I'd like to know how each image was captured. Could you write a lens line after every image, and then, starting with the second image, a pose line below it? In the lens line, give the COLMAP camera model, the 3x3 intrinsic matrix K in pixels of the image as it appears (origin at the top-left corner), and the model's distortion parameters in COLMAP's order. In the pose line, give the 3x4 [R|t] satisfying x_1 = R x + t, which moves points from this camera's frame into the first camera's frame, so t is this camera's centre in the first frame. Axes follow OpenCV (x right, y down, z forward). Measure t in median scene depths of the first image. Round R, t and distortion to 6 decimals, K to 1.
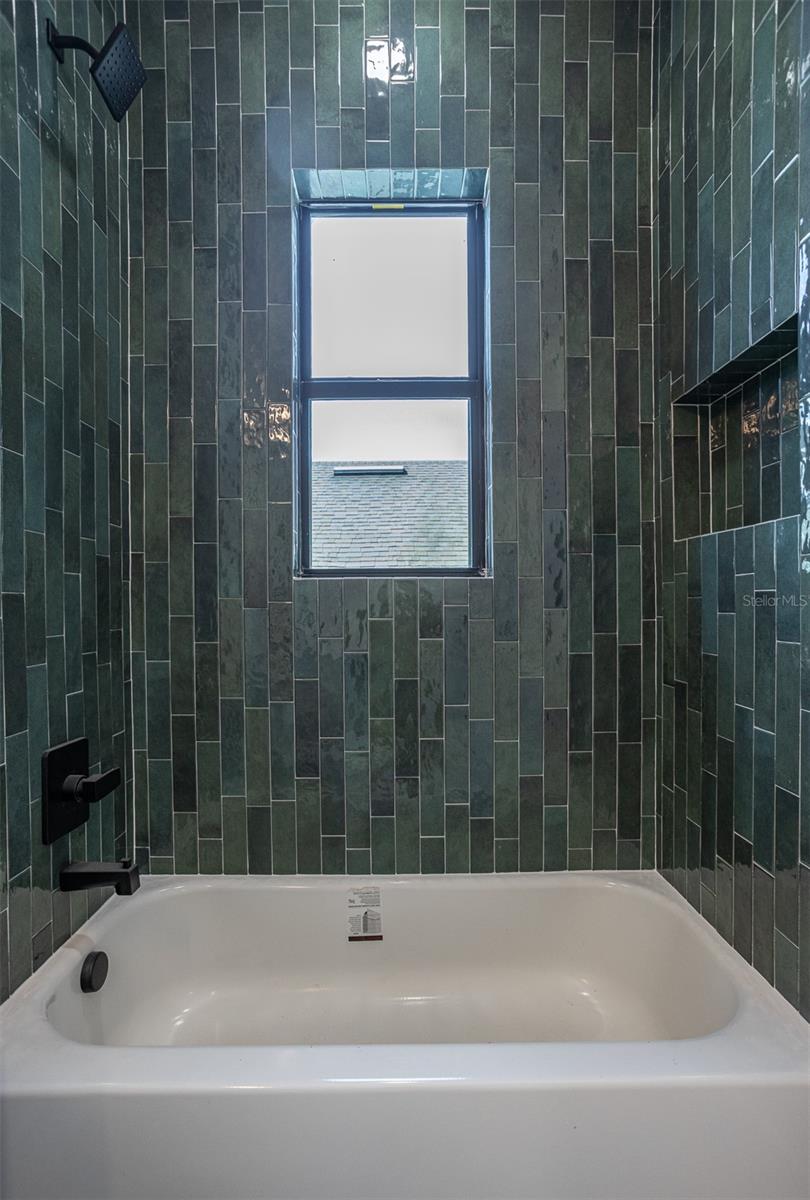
lens RADIAL K [[595.9, 0, 402.3], [0, 595.9, 611.1], [0, 0, 1]] dist [-0.005000, 0.002468]
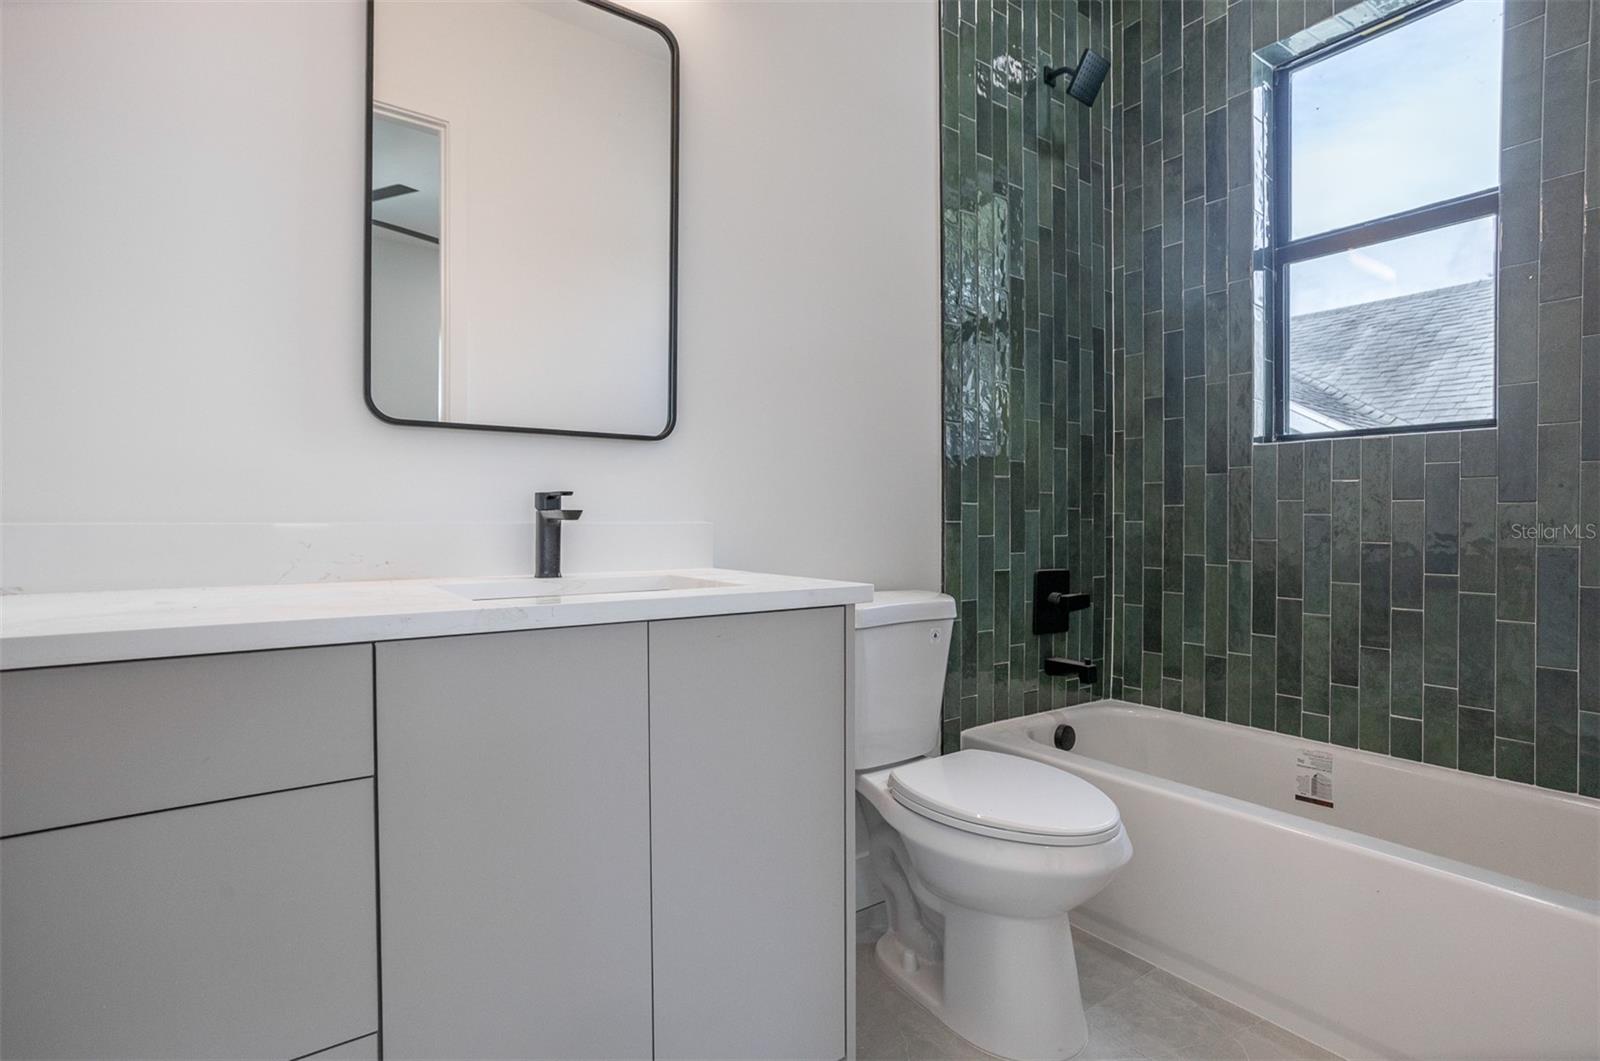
lens RADIAL K [[793.3, 0, 800.2], [0, 793.3, 519.5], [0, 0, 1]] dist [-0.011614, -0.000579]
pose [[0.572643, 0.005732, -0.819785, 0.503233], [-0.023118, 0.999691, -0.009159, 0.110629], [0.819479, 0.024197, 0.572599, -0.446293]]
